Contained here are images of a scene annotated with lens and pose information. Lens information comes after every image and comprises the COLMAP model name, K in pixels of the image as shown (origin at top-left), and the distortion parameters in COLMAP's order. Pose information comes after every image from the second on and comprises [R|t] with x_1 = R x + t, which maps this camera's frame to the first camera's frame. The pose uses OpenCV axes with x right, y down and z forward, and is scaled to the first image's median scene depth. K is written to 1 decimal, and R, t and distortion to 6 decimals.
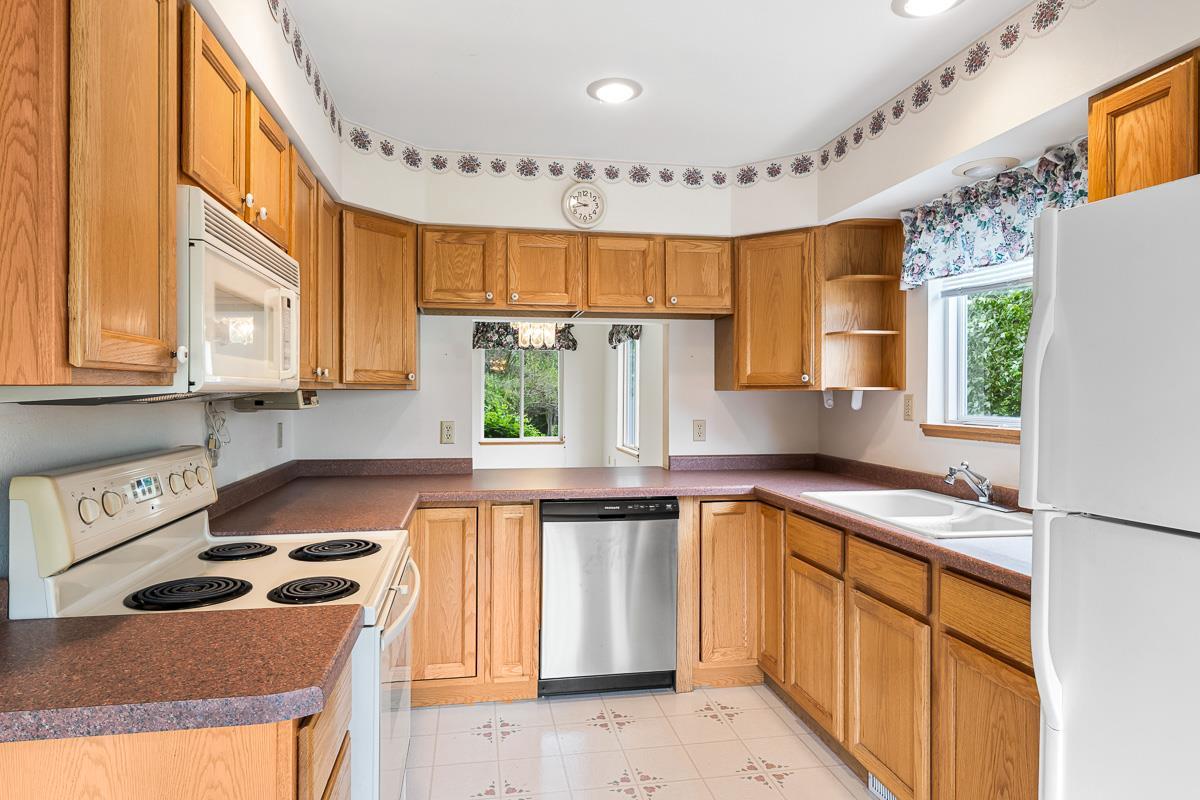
lens RADIAL K [[686.2, 0, 595.3], [0, 686.2, 391.9], [0, 0, 1]] dist [0.001220, 0.000727]
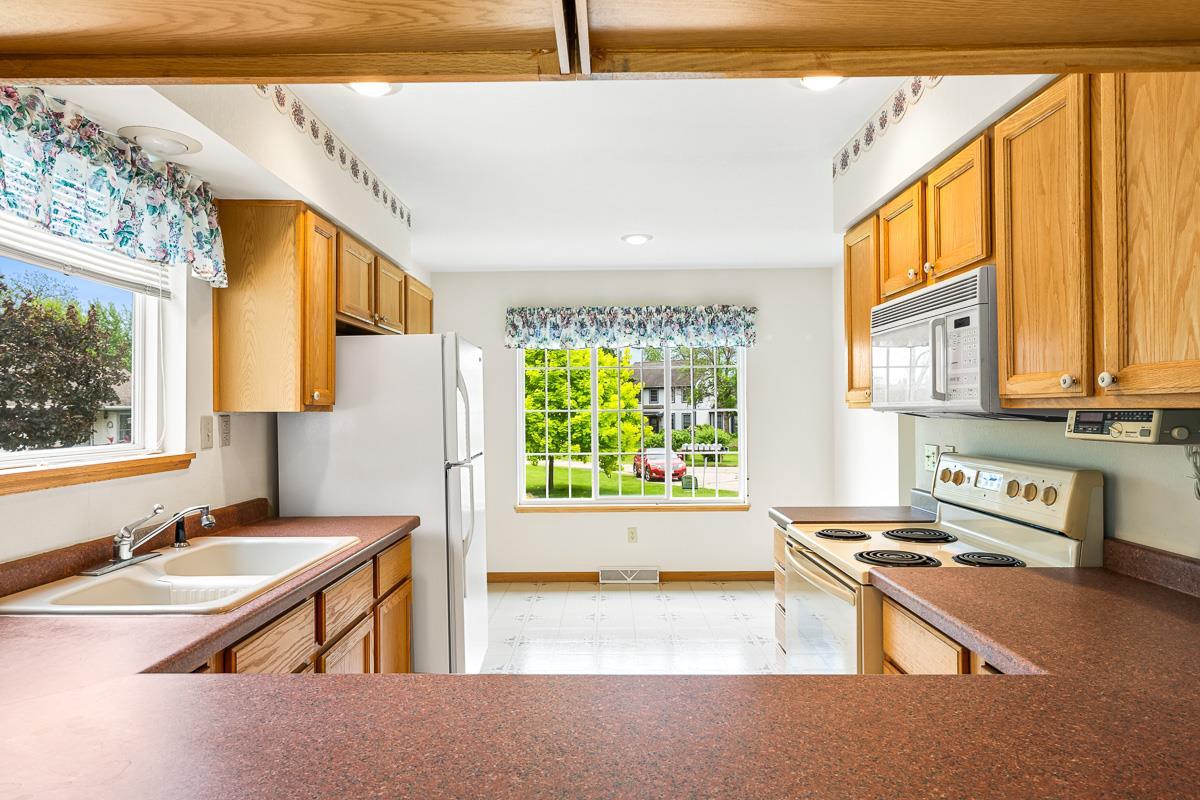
lens RADIAL K [[685.5, 0, 604.2], [0, 685.5, 407.1], [0, 0, 1]] dist [-0.000580, 0.000001]
pose [[-0.982374, 0.006029, 0.186828, -0.082518], [0.005905, 0.999982, -0.001220, -0.005672], [-0.186832, -0.000096, -0.982392, 1.367067]]
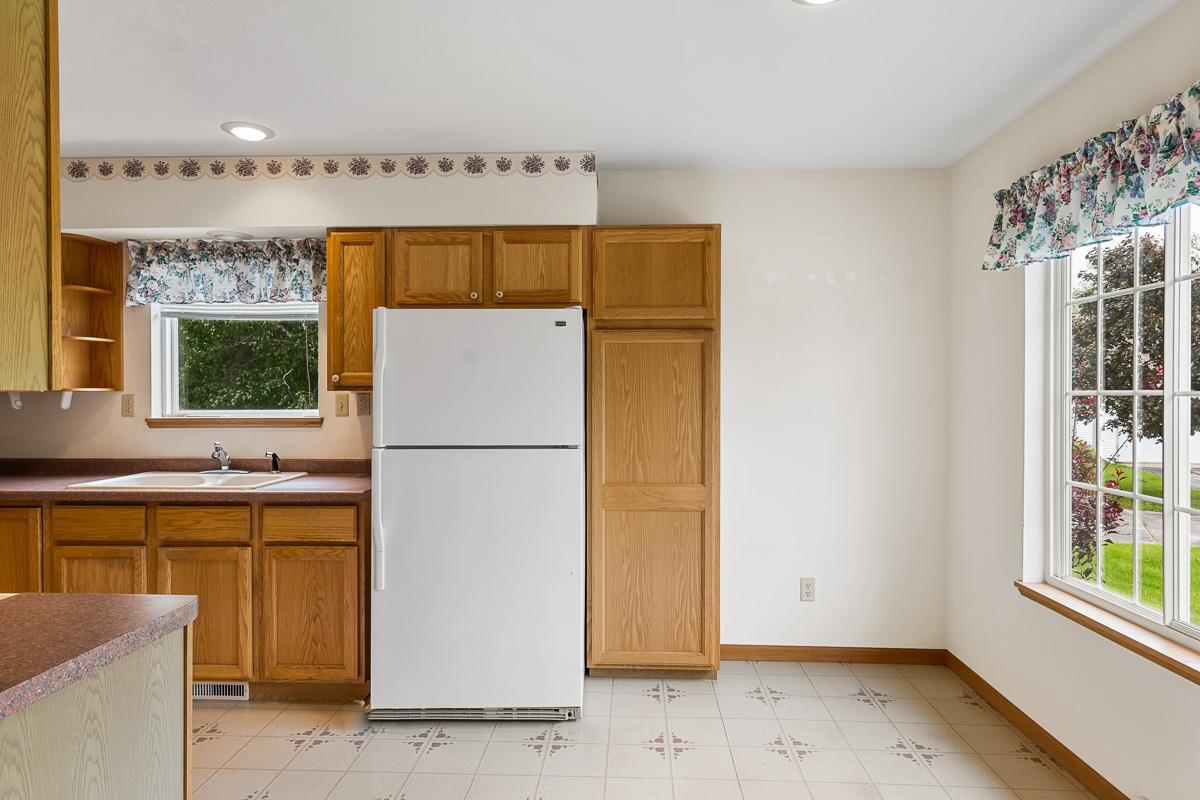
lens RADIAL K [[699.9, 0, 599.1], [0, 699.9, 396.3], [0, 0, 1]] dist [0.004272, 0.001099]
pose [[0.217197, -0.010495, 0.976071, -0.557288], [0.002641, 0.999945, 0.010163, -0.003252], [-0.976124, 0.000371, 0.217212, -0.054708]]
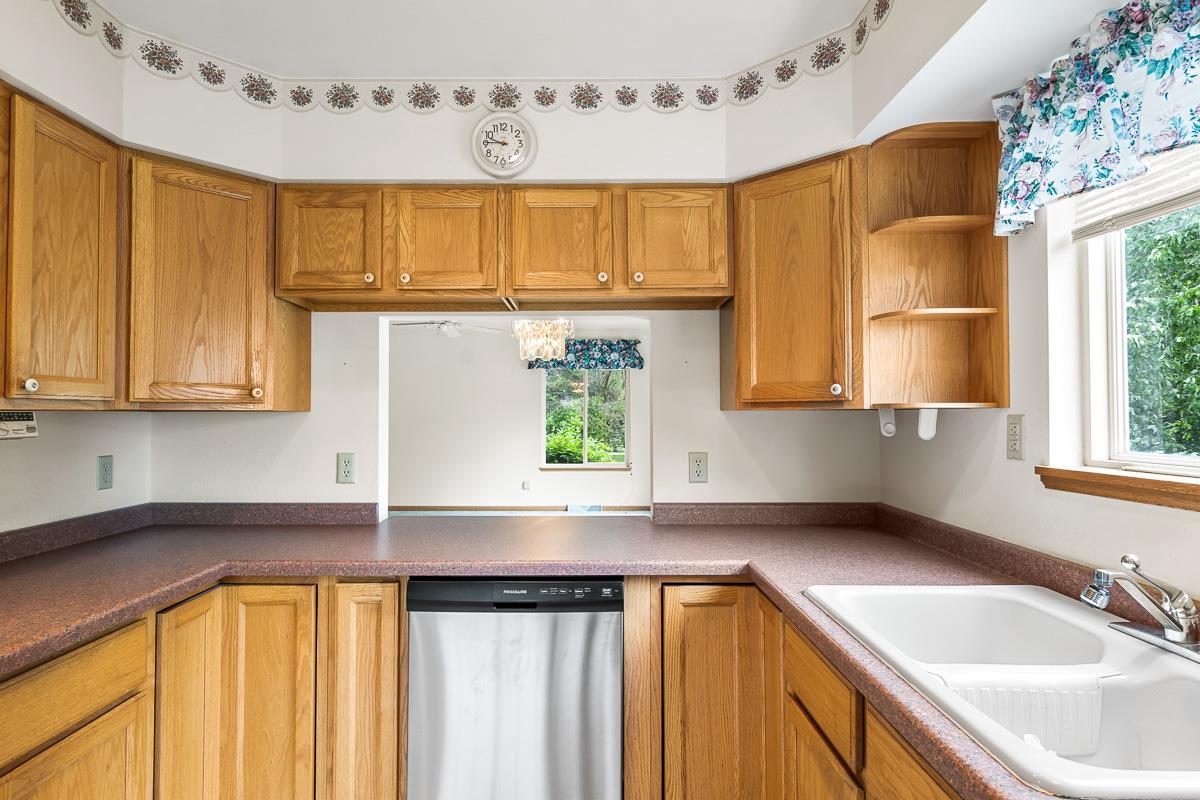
lens RADIAL K [[658.0, 0, 600.0], [0, 658.0, 400.0], [0, 0, 1]] dist [0.003900, -0.000390]
pose [[0.985657, -0.007636, -0.168587, 0.207714], [0.003926, 0.999743, -0.022329, 0.002480], [0.168714, 0.021347, 0.985434, 0.396636]]
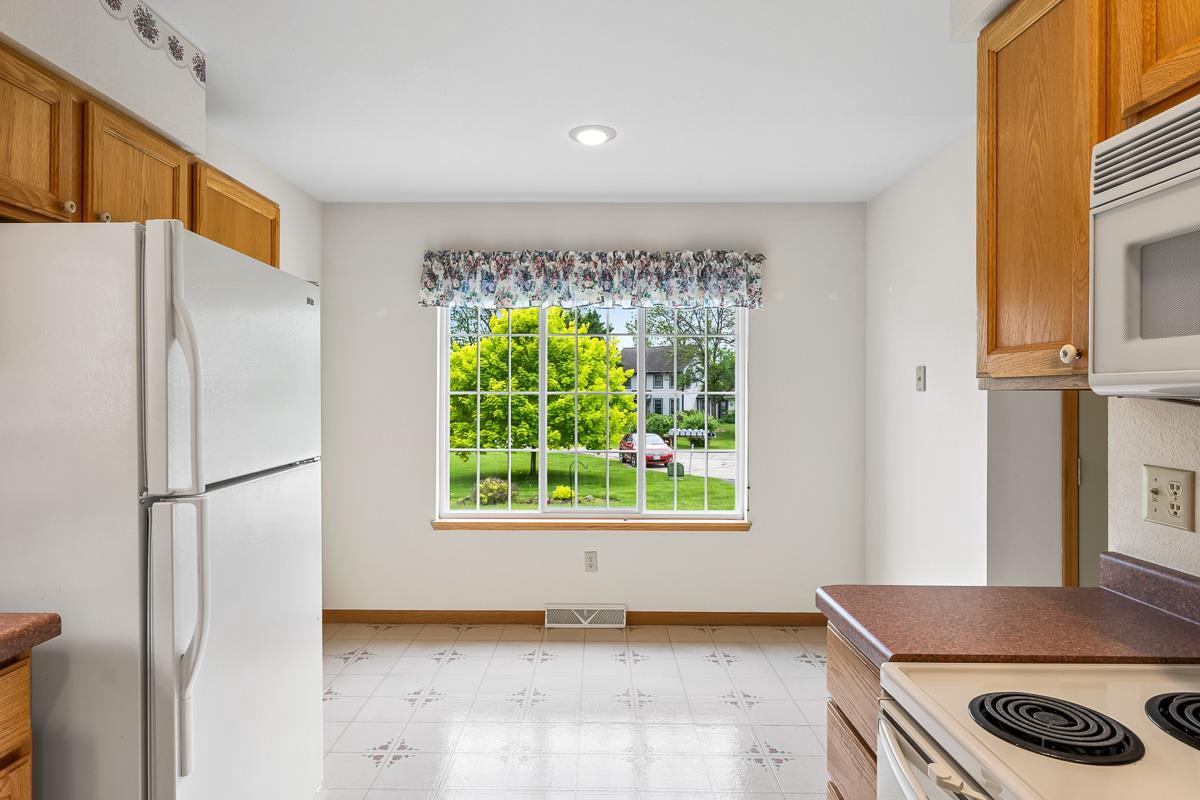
lens RADIAL K [[668.7, 0, 595.7], [0, 668.7, 399.3], [0, 0, 1]] dist [0.003043, -0.000549]
pose [[-0.982763, -0.007718, 0.184706, -0.062710], [-0.006045, 0.999935, 0.009617, 0.000957], [-0.184769, 0.008334, -0.982747, 0.843286]]
